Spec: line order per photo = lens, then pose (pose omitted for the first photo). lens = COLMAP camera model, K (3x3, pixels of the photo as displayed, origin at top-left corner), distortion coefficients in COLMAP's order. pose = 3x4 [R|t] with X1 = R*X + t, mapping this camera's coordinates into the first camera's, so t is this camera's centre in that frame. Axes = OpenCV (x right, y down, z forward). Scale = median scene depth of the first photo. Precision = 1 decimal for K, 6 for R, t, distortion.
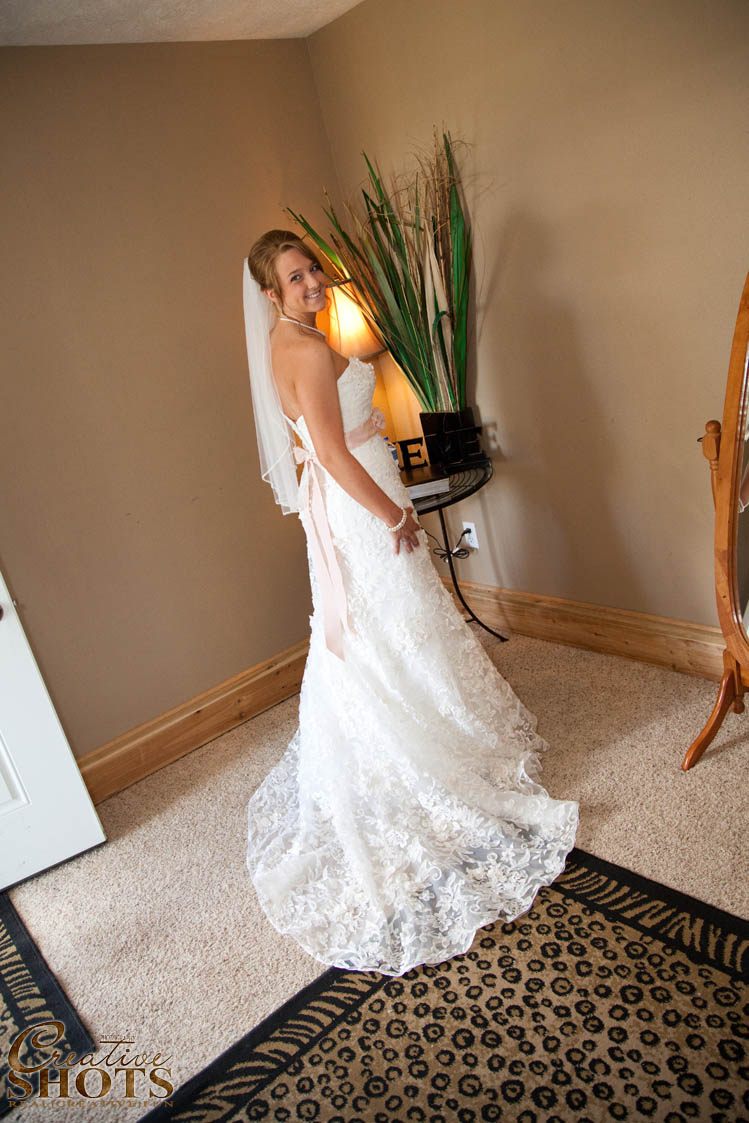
lens RADIAL K [[801.4, 0, 366.4], [0, 801.4, 550.8], [0, 0, 1]] dist [-0.049798, 0.018702]
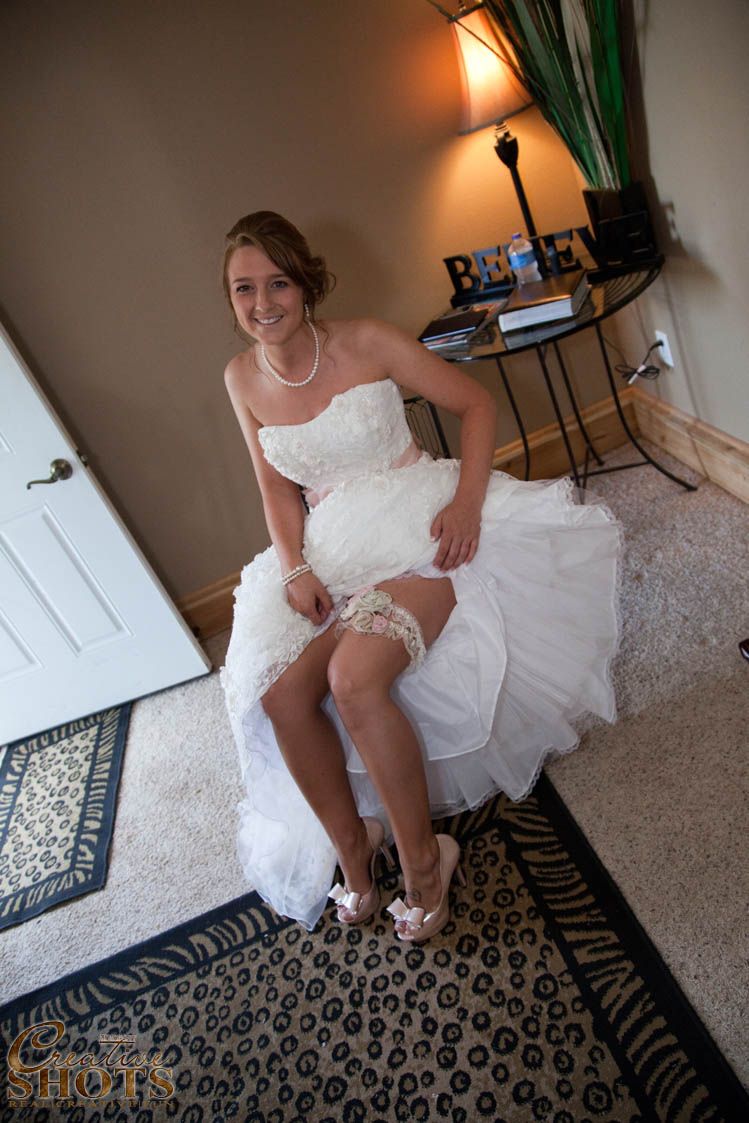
lens RADIAL K [[801.4, 0, 344.9], [0, 801.4, 564.3], [0, 0, 1]] dist [-0.049798, 0.018702]
pose [[0.890935, 0.112772, -0.439906, 0.491533], [0.045885, 0.941366, 0.334253, -0.212599], [0.451807, -0.317983, 0.833521, 0.367768]]
